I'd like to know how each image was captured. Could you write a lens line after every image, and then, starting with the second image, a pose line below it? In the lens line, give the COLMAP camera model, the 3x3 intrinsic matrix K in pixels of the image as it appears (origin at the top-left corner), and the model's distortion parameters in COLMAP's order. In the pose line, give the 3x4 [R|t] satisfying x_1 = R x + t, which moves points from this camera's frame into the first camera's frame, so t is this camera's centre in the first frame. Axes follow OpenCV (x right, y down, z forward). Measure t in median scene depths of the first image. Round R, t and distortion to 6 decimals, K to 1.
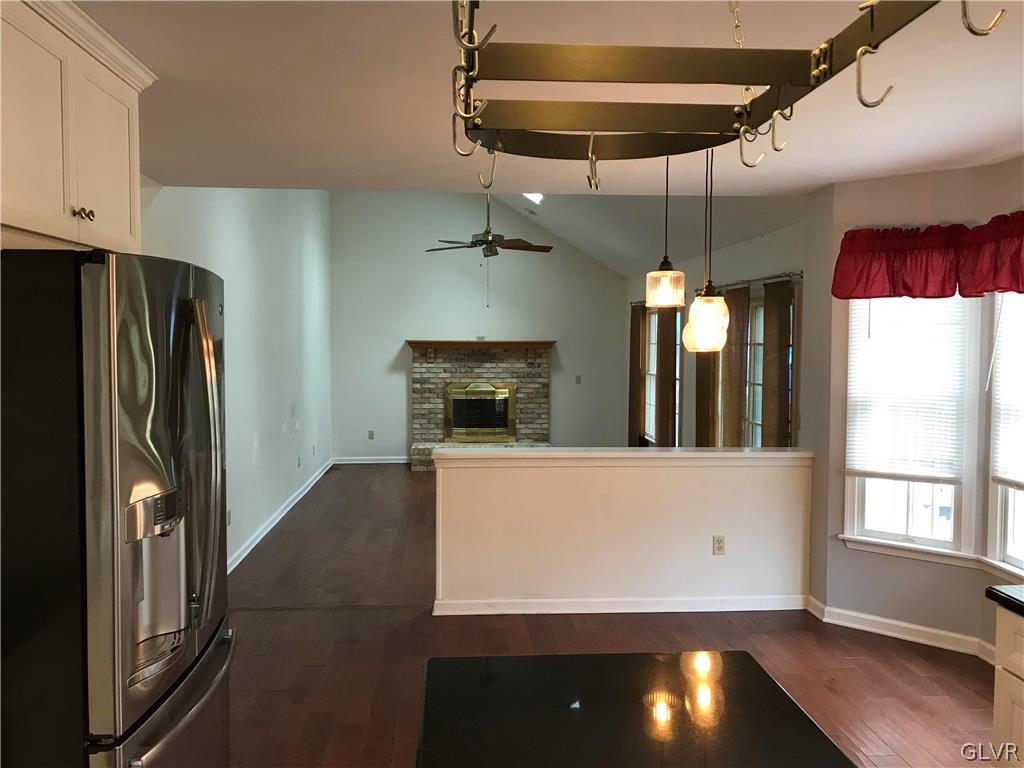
lens RADIAL K [[831.8, 0, 508.8], [0, 831.8, 380.7], [0, 0, 1]] dist [0.005523, -0.009443]
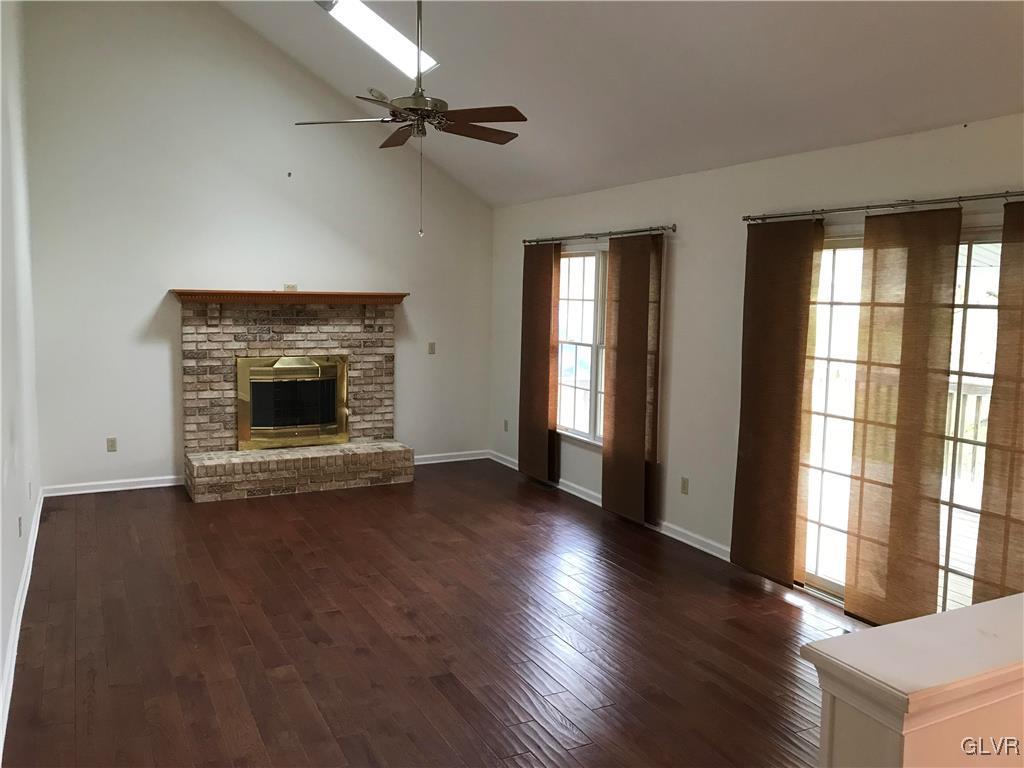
lens RADIAL K [[831.8, 0, 513.7], [0, 831.8, 383.9], [0, 0, 1]] dist [0.005523, -0.009443]
pose [[0.912947, -0.033732, 0.406682, -0.143052], [0.008544, 0.997939, 0.063594, -0.015752], [-0.407989, -0.054583, 0.911354, 0.331426]]
